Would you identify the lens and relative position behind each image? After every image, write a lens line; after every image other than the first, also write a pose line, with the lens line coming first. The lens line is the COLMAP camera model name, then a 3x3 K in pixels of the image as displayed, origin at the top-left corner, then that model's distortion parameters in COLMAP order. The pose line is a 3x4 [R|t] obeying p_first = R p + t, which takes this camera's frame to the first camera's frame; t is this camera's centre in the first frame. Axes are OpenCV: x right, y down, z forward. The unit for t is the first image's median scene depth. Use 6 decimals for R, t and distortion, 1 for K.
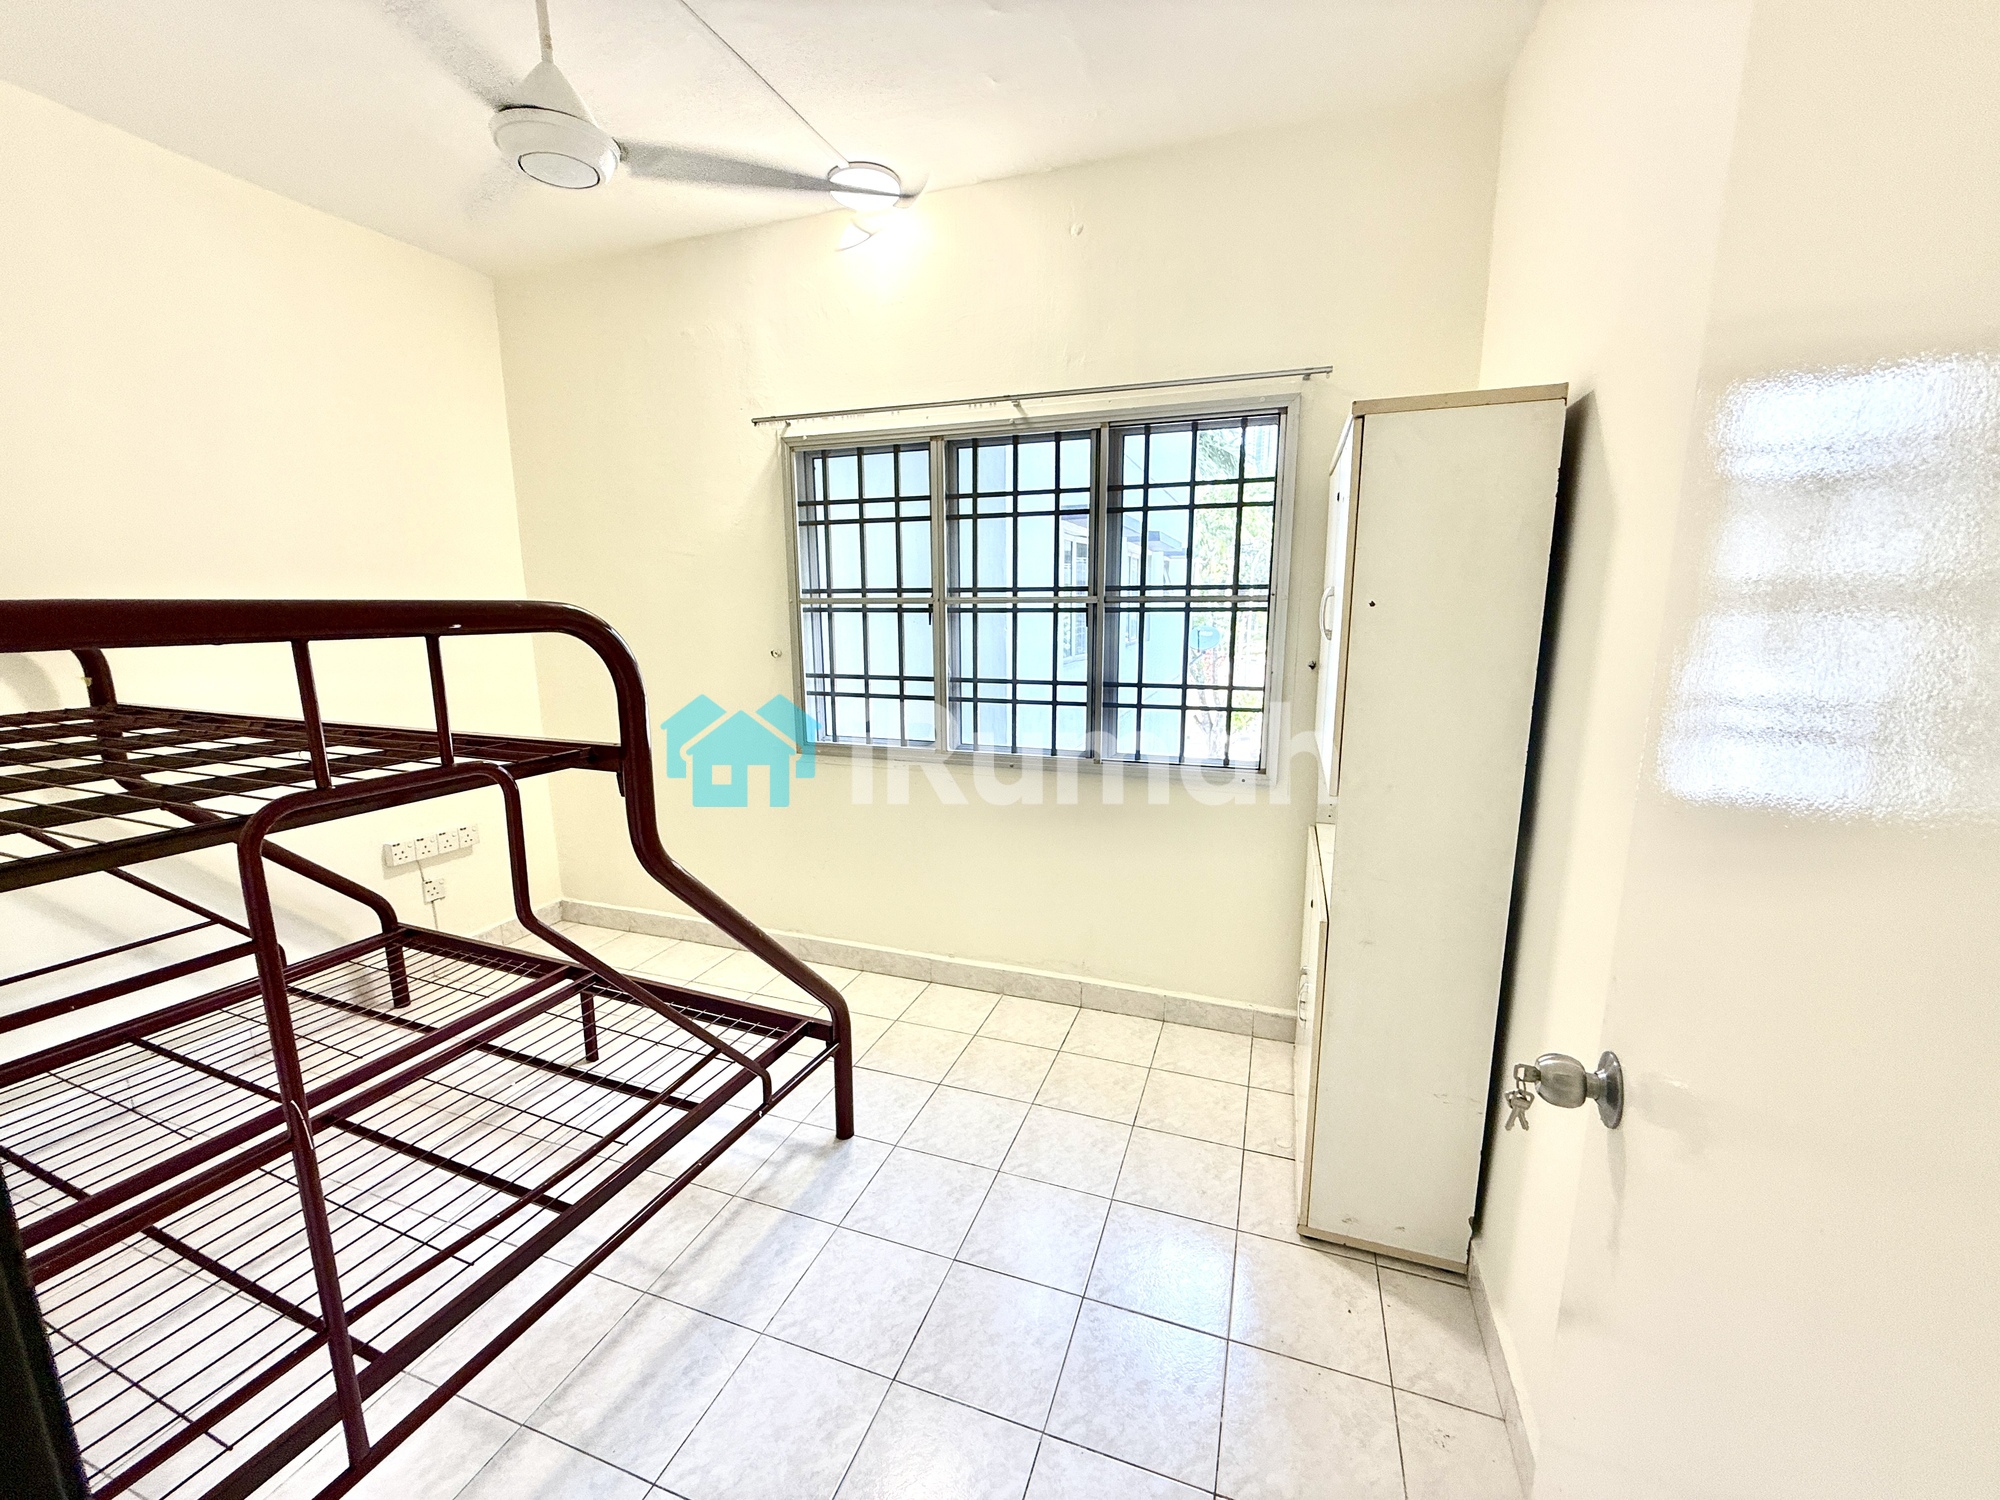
lens RADIAL K [[793.7, 0, 1000.0], [0, 793.7, 750.0], [0, 0, 1]] dist [-0.001276, 0.000171]
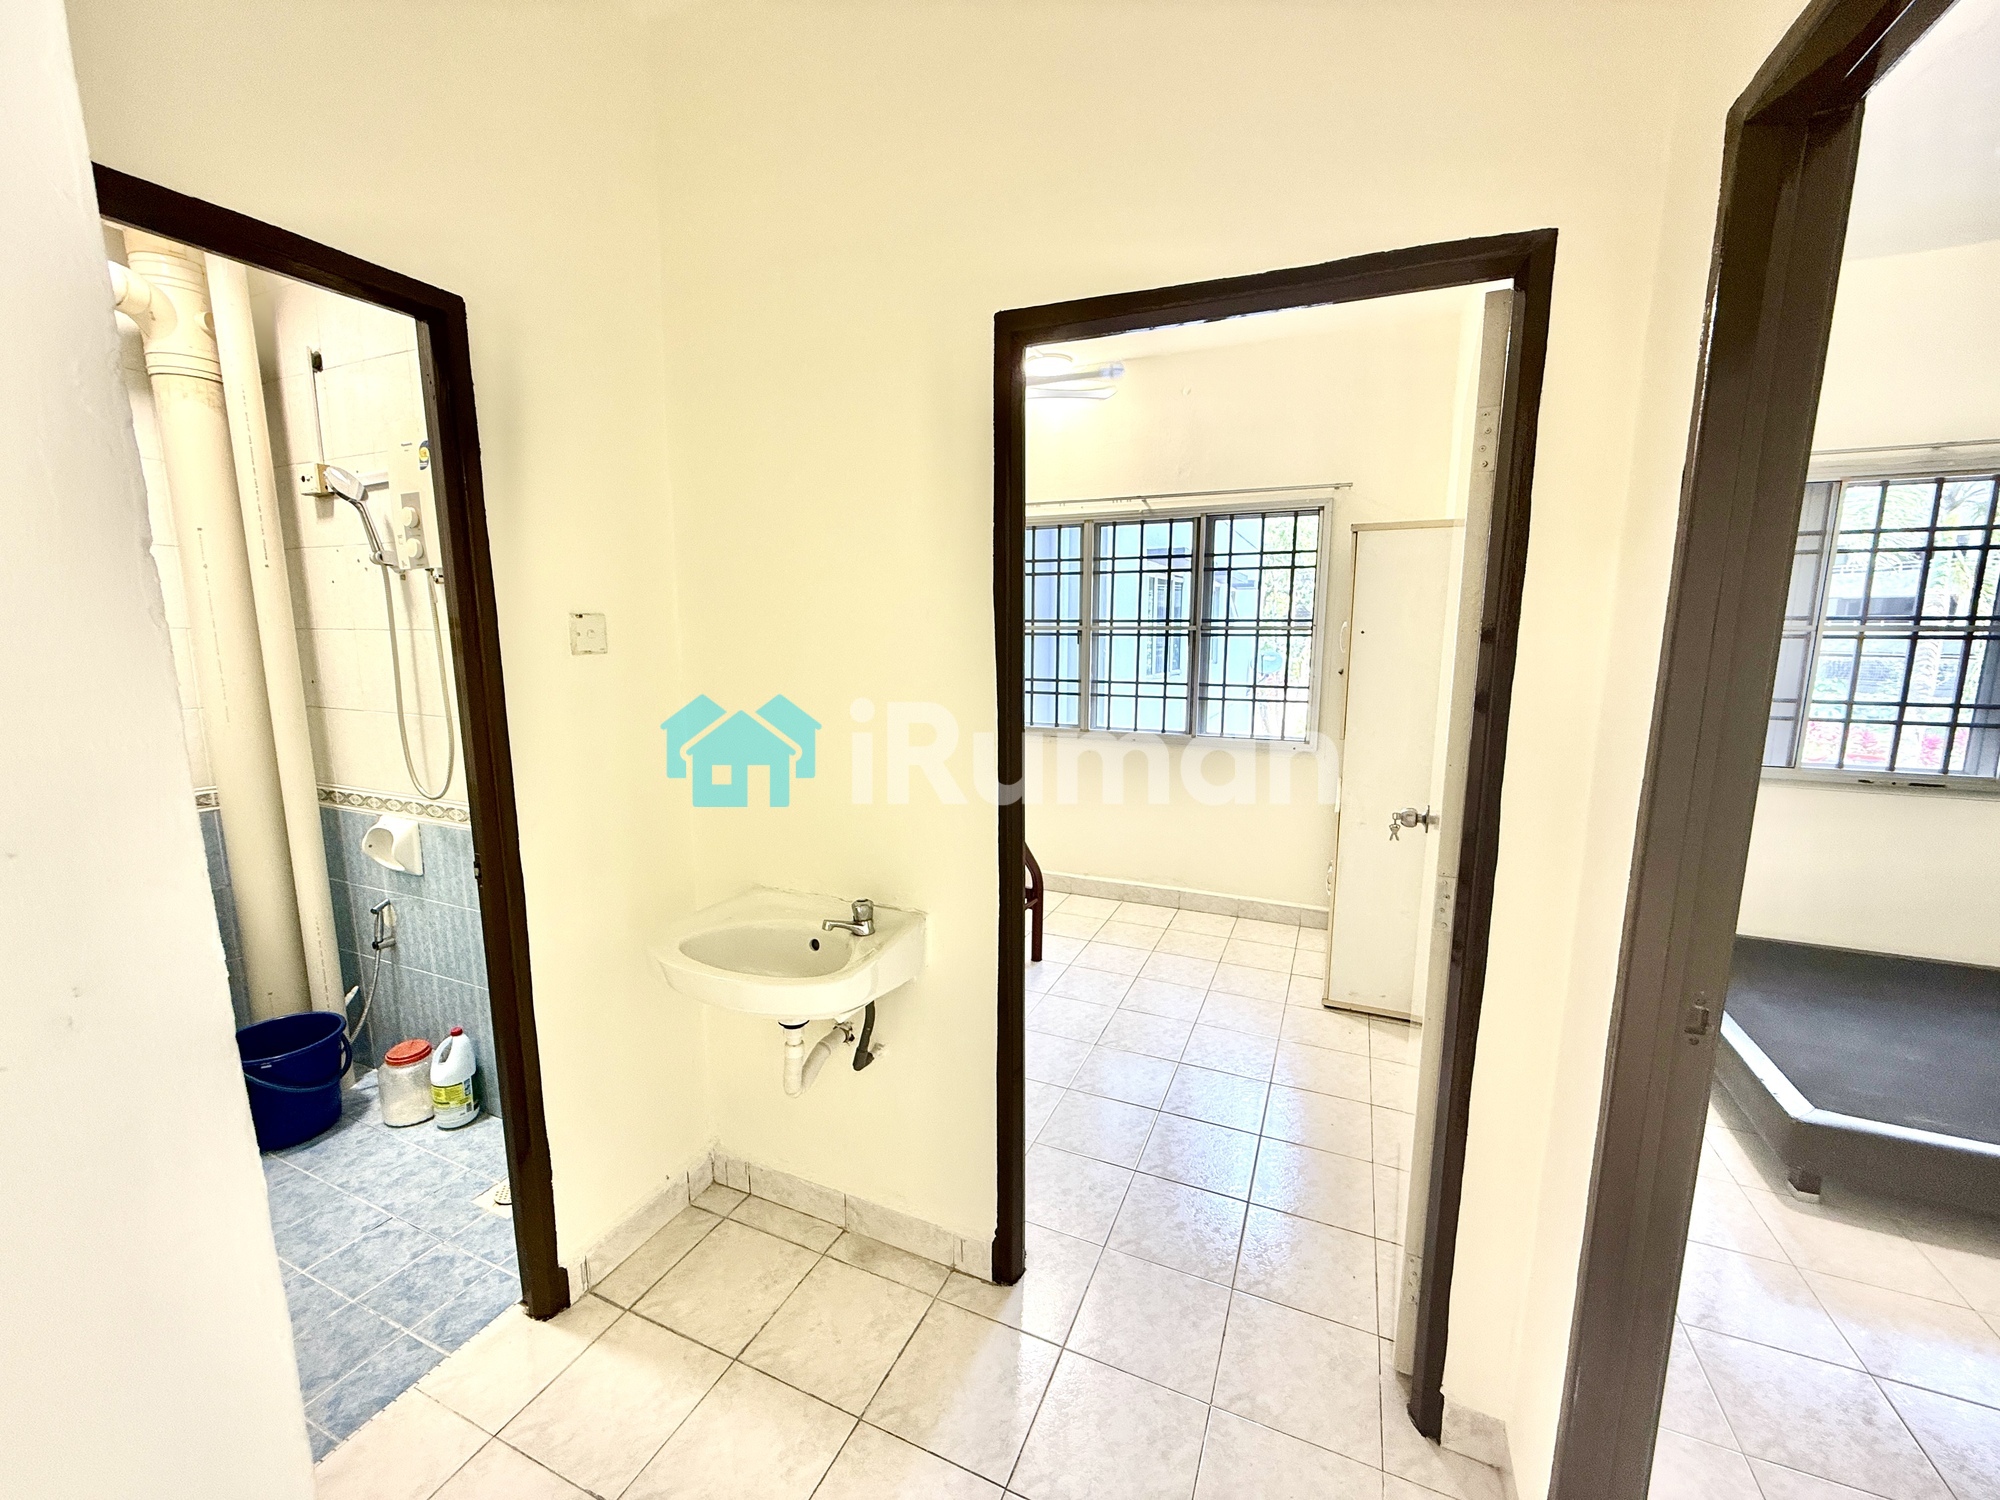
lens RADIAL K [[799.3, 0, 997.3], [0, 799.3, 751.4], [0, 0, 1]] dist [-0.001088, 0.000125]
pose [[0.997269, 0.015904, -0.072122, -0.135873], [-0.017958, 0.999449, -0.027920, 0.090547], [0.071639, 0.029139, 0.997005, -0.515922]]
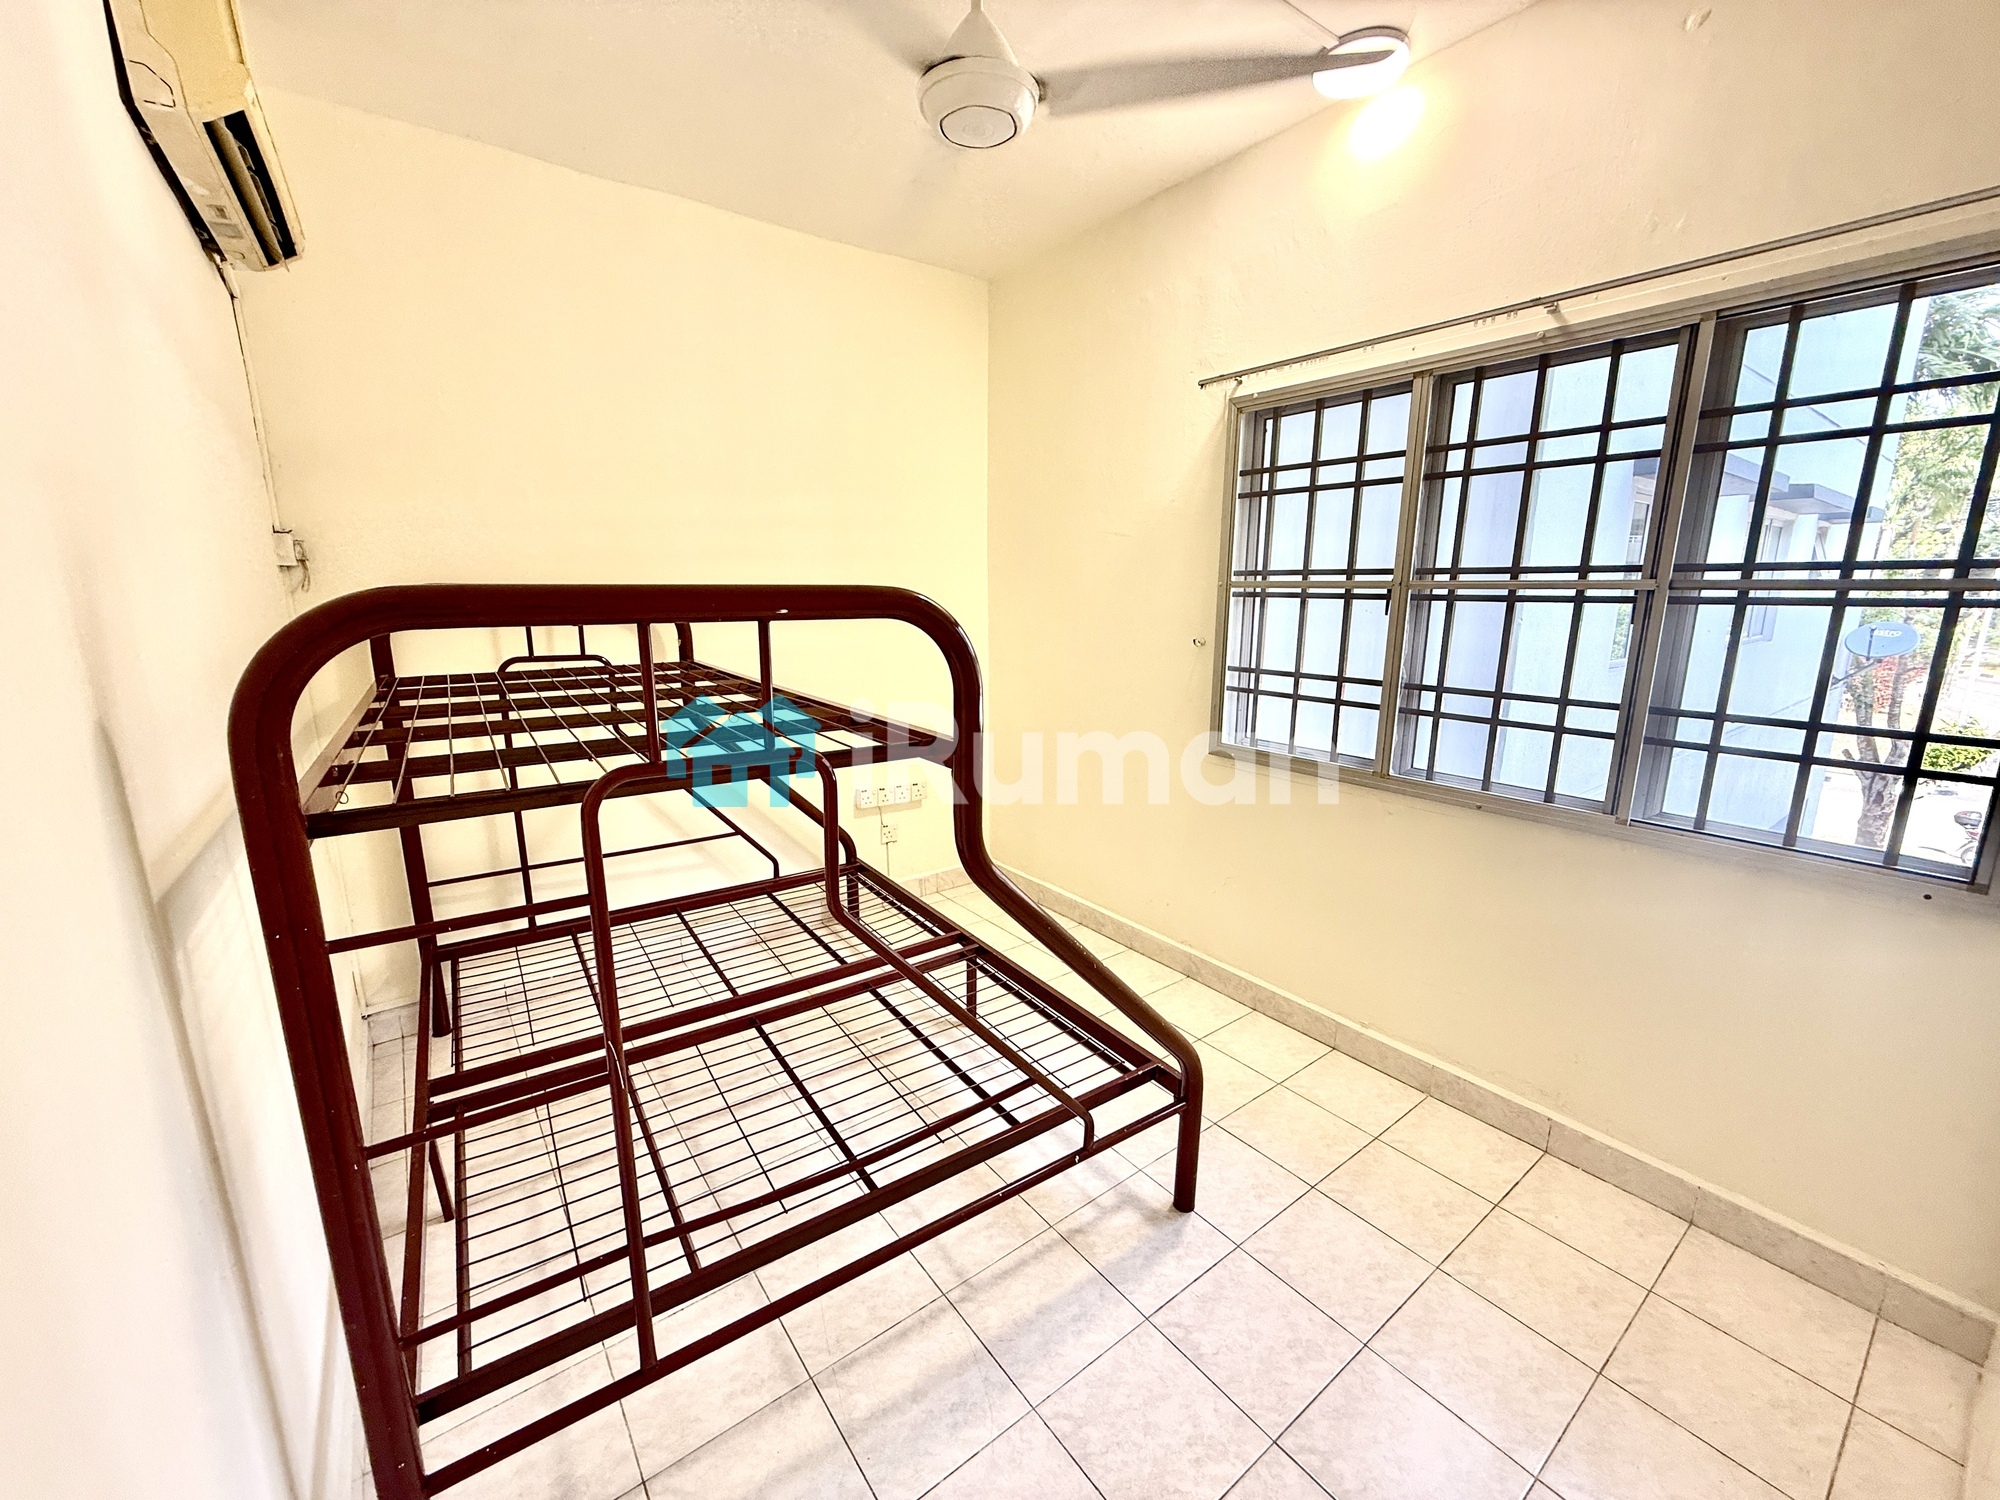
lens RADIAL K [[799.3, 0, 997.3], [0, 799.3, 751.4], [0, 0, 1]] dist [-0.001088, 0.000125]
pose [[0.833862, 0.117850, -0.539245, 0.037144], [-0.105382, 0.992962, 0.054052, -0.025761], [0.541819, 0.011755, 0.840413, 0.123500]]
